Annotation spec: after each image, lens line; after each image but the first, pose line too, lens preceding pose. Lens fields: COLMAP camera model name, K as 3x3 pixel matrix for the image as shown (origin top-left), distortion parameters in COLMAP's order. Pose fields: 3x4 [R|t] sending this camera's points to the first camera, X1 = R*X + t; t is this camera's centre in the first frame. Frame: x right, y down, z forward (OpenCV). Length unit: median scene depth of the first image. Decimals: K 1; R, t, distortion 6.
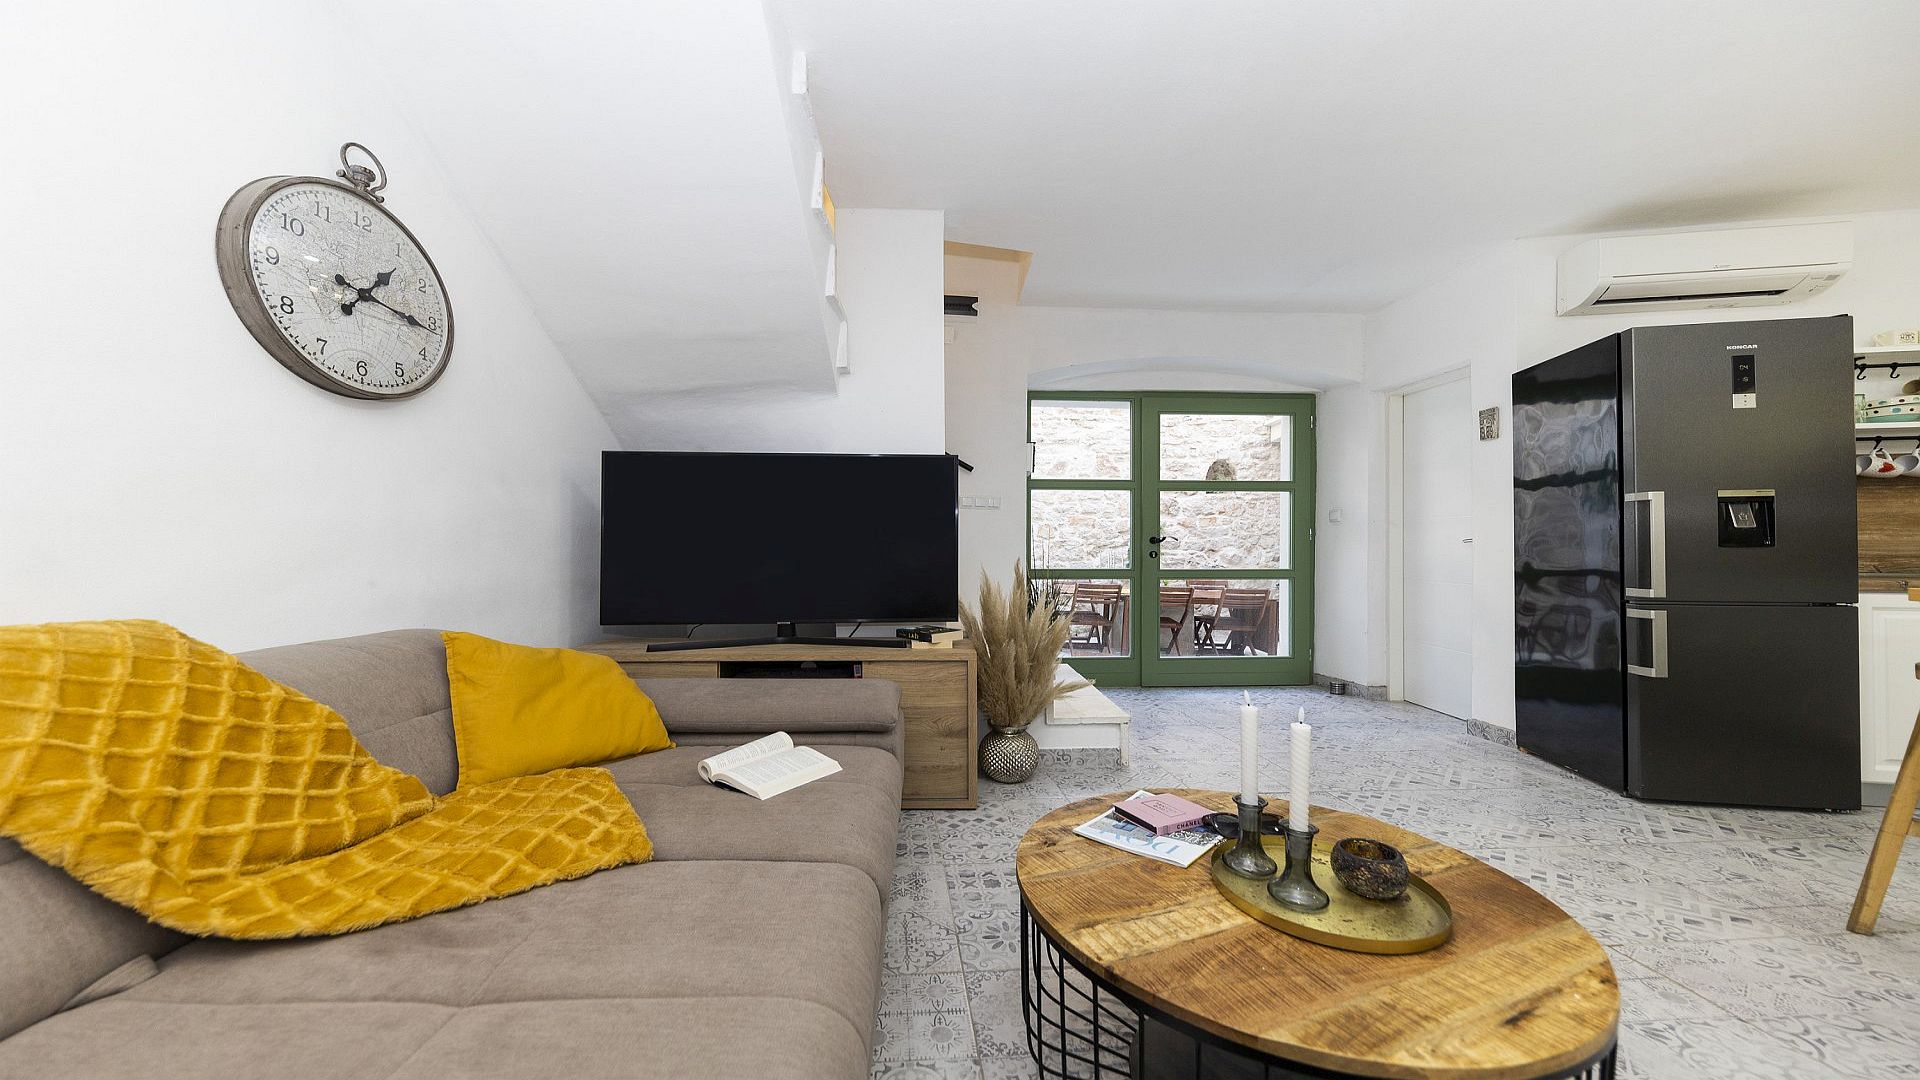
lens RADIAL K [[669.8, 0, 936.0], [0, 669.8, 538.2], [0, 0, 1]] dist [0.009369, -0.003017]
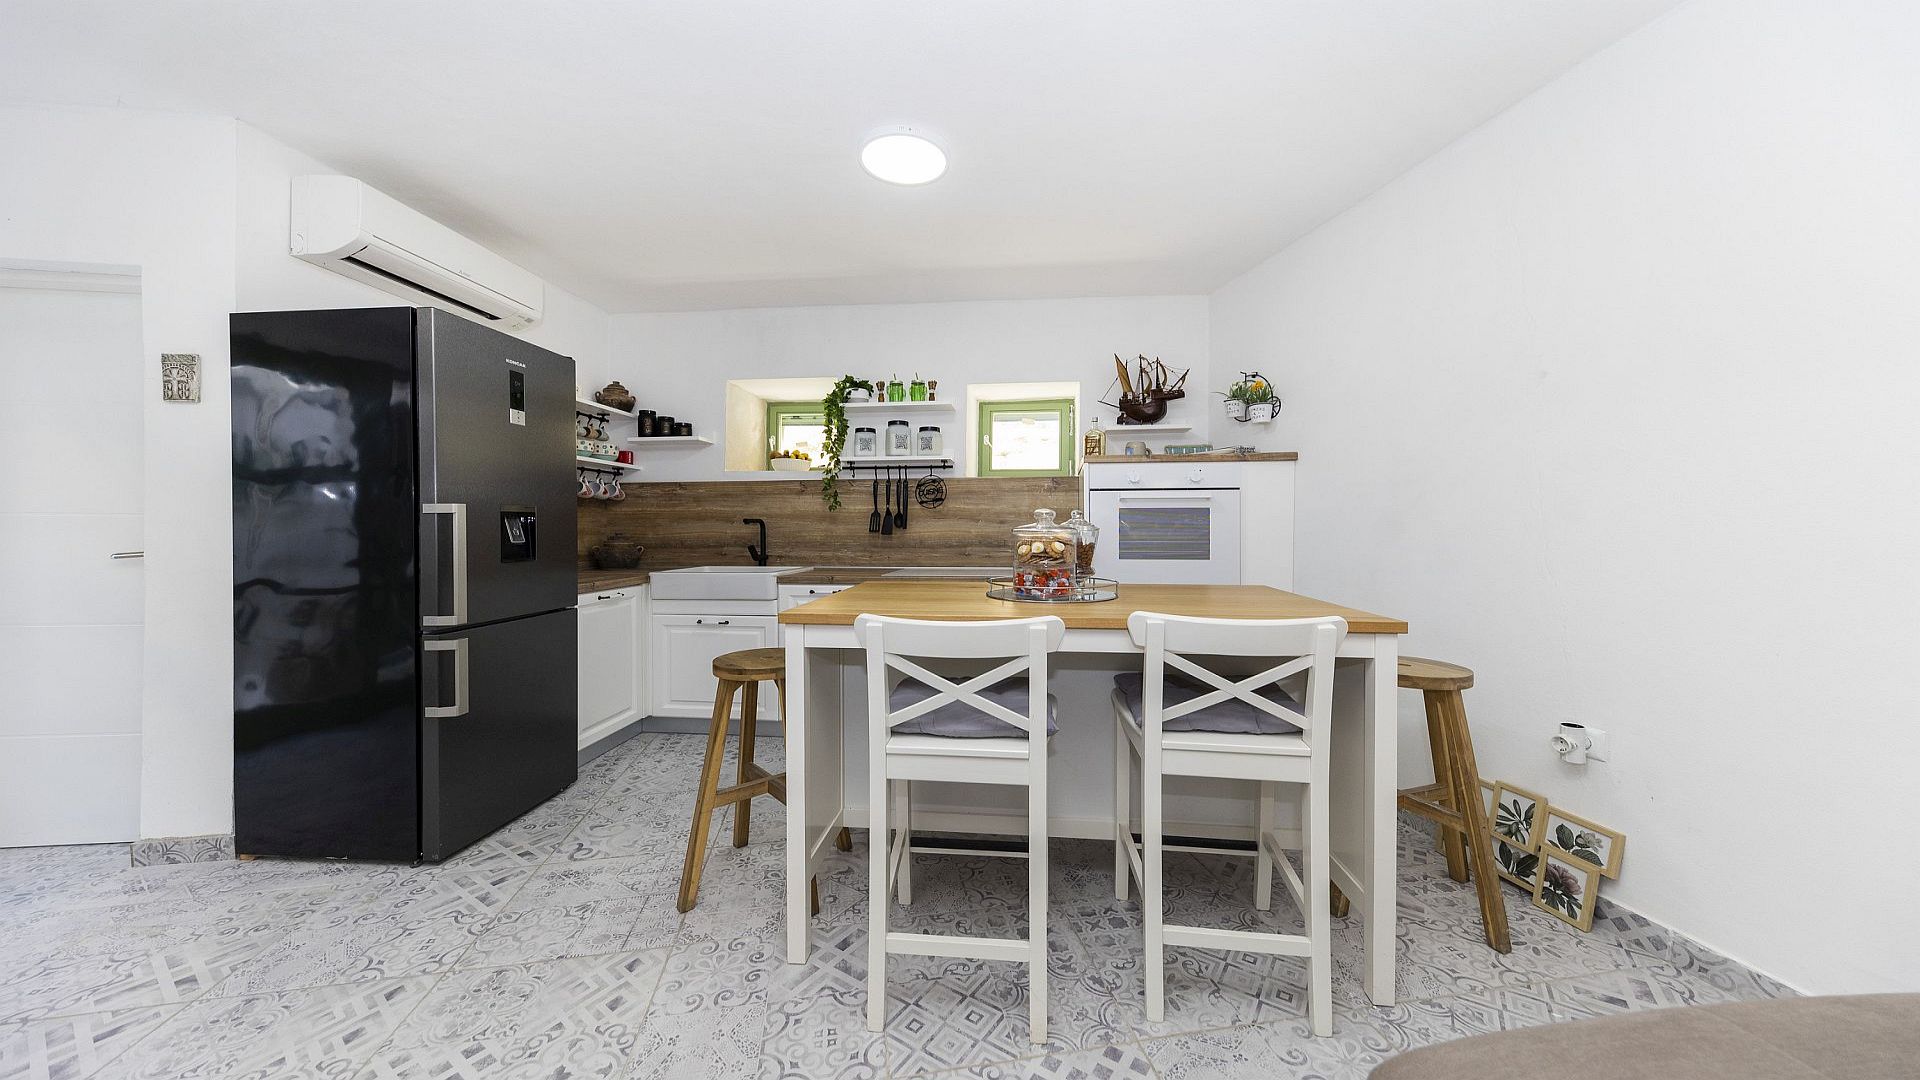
lens RADIAL K [[669.8, 0, 941.3], [0, 669.8, 522.5], [0, 0, 1]] dist [0.009369, -0.003017]
pose [[-0.109546, 0.003673, 0.993975, 0.117341], [-0.011319, 0.999924, -0.004943, -0.045369], [-0.993917, -0.011792, -0.109497, 0.444840]]
